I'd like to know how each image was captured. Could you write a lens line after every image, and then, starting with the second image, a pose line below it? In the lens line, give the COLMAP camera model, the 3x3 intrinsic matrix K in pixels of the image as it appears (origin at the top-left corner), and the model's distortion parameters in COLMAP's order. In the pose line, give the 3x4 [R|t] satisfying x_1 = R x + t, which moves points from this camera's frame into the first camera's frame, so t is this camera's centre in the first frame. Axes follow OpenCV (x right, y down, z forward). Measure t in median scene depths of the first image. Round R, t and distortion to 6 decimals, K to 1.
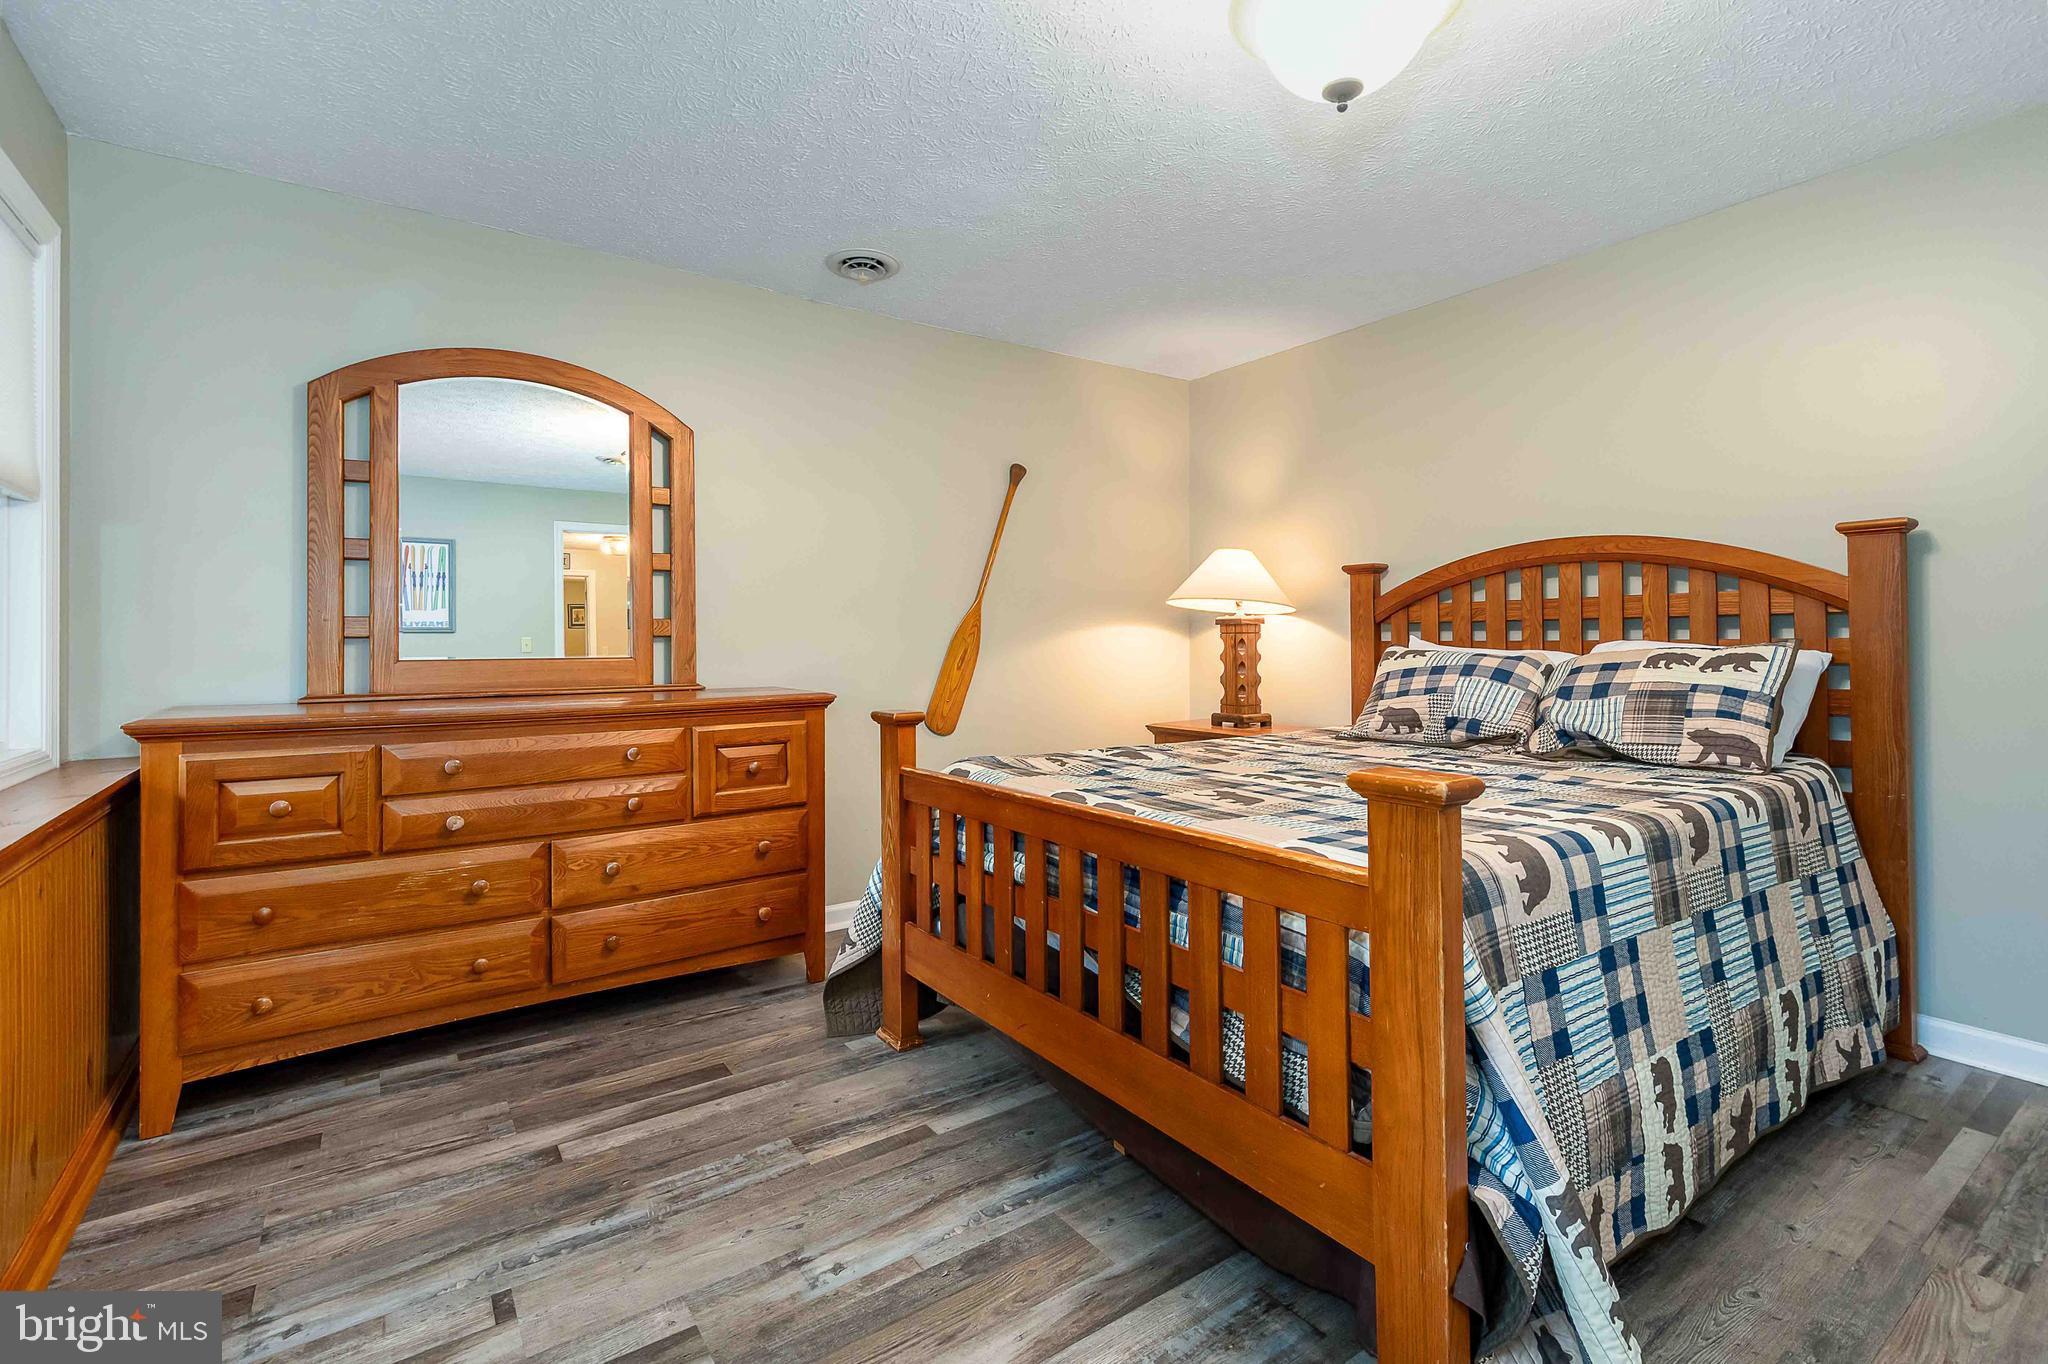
lens RADIAL K [[944.0, 0, 1070.8], [0, 944.0, 643.4], [0, 0, 1]] dist [-0.000706, -0.000297]
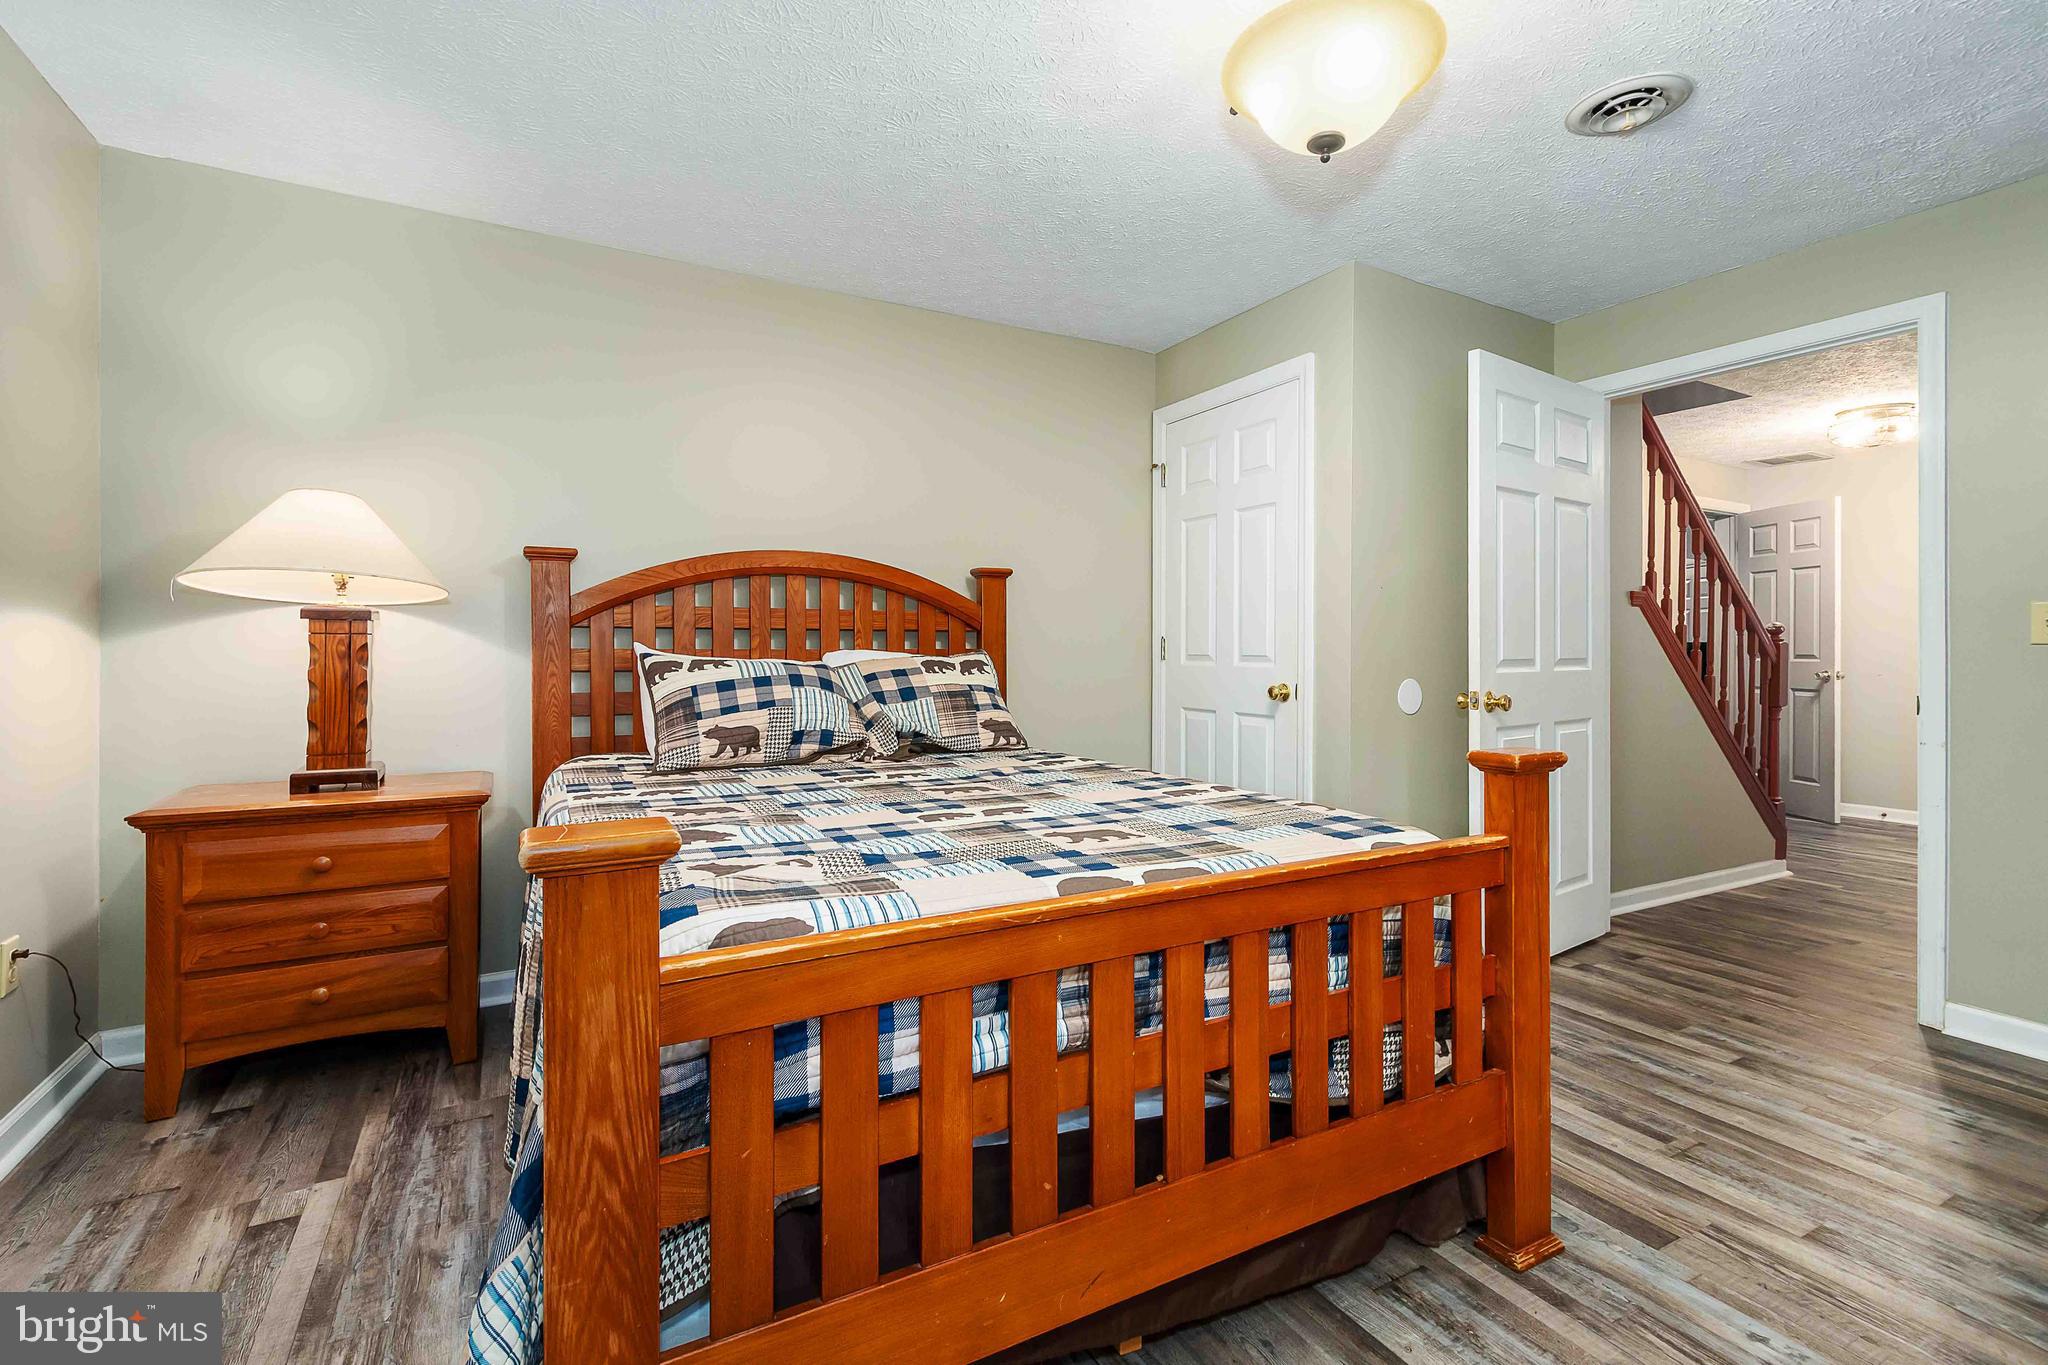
lens RADIAL K [[888.2, 0, 1011.9], [0, 888.2, 653.4], [0, 0, 1]] dist [0.008507, -0.000650]
pose [[0.161870, -0.002940, 0.986808, -0.423813], [-0.003778, 0.999986, 0.003599, -0.002354], [-0.986805, -0.004311, 0.161857, 0.645108]]
